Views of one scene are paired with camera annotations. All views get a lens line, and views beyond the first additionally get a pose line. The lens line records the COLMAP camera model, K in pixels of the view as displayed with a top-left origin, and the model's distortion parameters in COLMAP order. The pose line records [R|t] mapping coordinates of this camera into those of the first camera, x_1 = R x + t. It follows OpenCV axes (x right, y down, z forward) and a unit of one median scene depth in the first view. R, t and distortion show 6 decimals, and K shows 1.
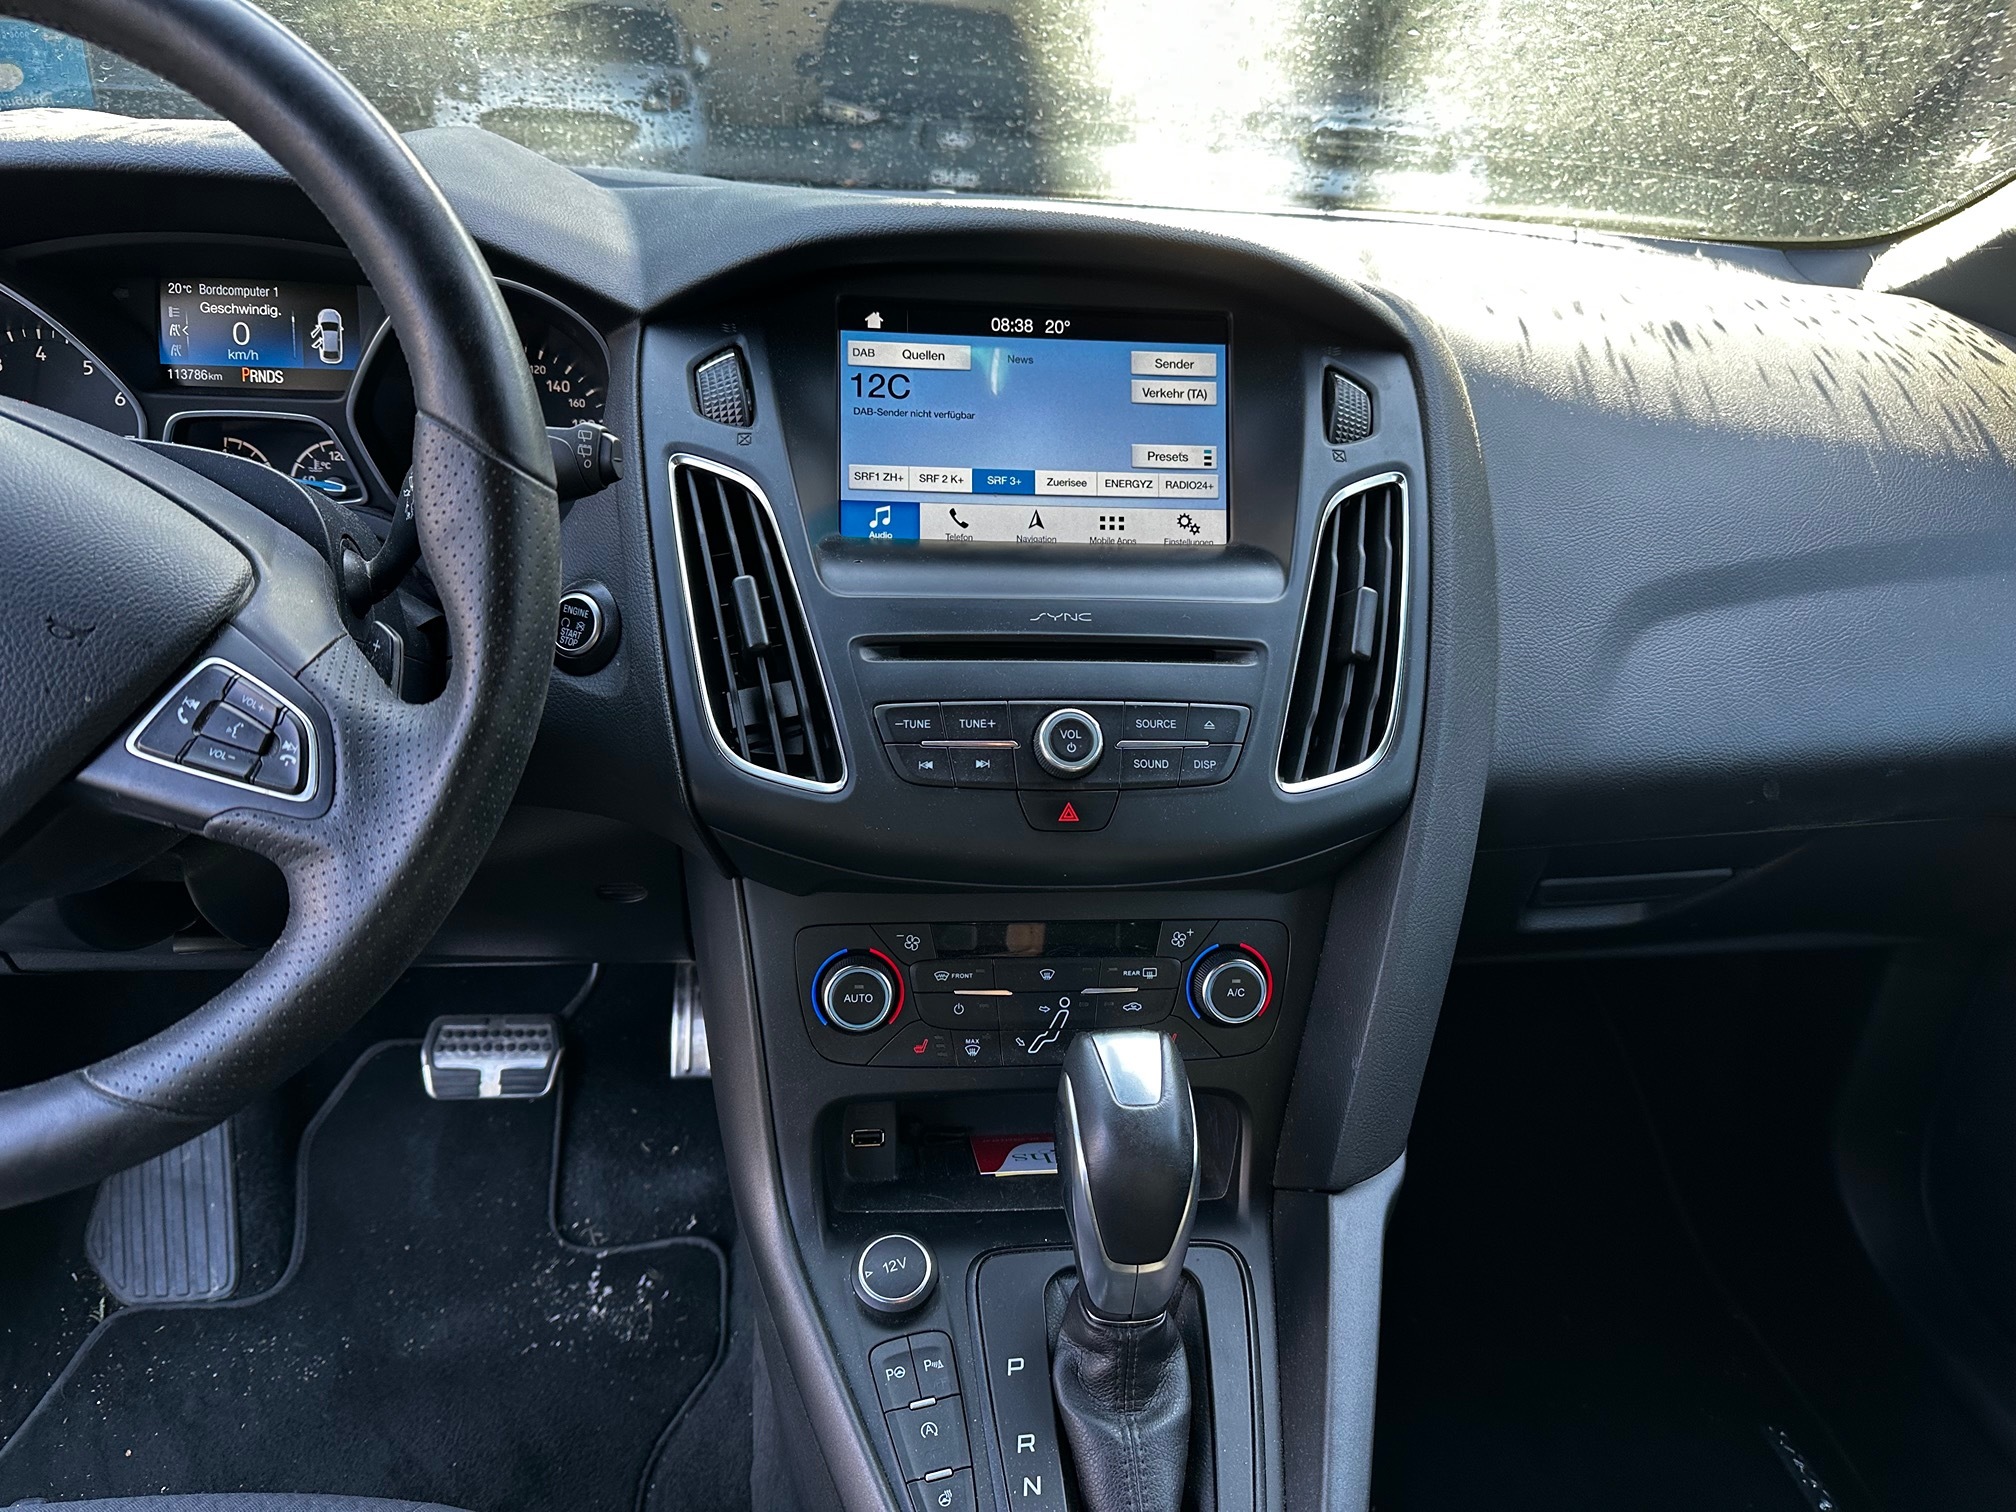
lens RADIAL K [[1421.3, 0, 993.6], [0, 1421.3, 778.7], [0, 0, 1]] dist [0.095069, -0.131297]
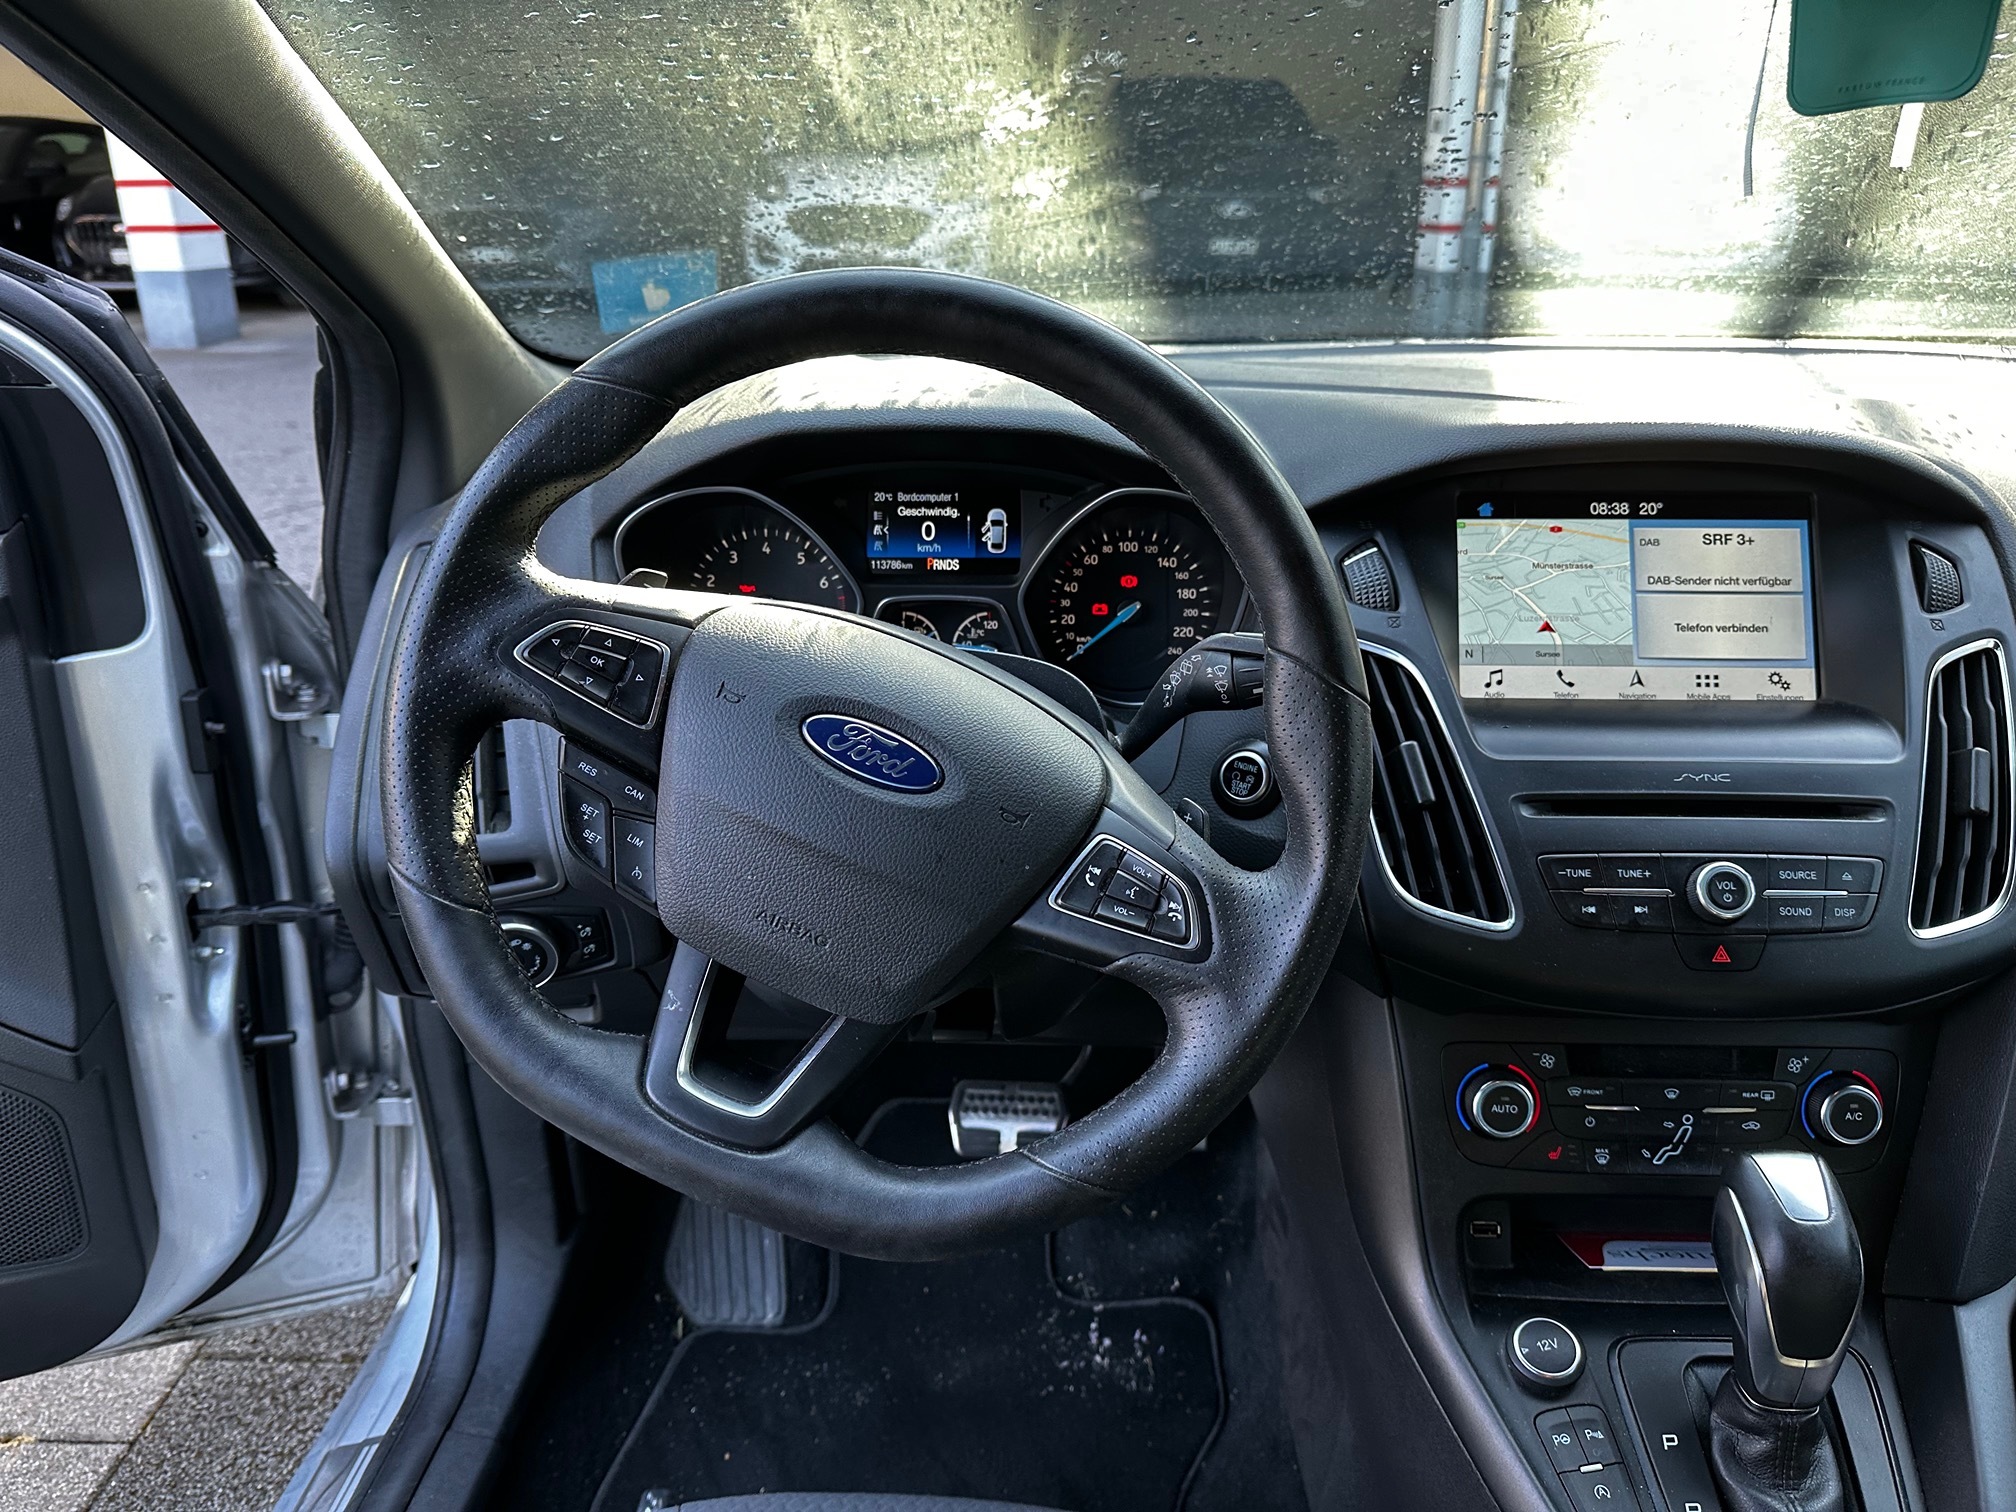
lens RADIAL K [[1421.9, 0, 997.8], [0, 1421.9, 757.6], [0, 0, 1]] dist [0.151768, -0.240252]
pose [[0.986799, 0.003993, -0.161898, -0.277864], [-0.011669, 0.998851, -0.046486, -0.060728], [0.161526, 0.047761, 0.985712, -0.200367]]
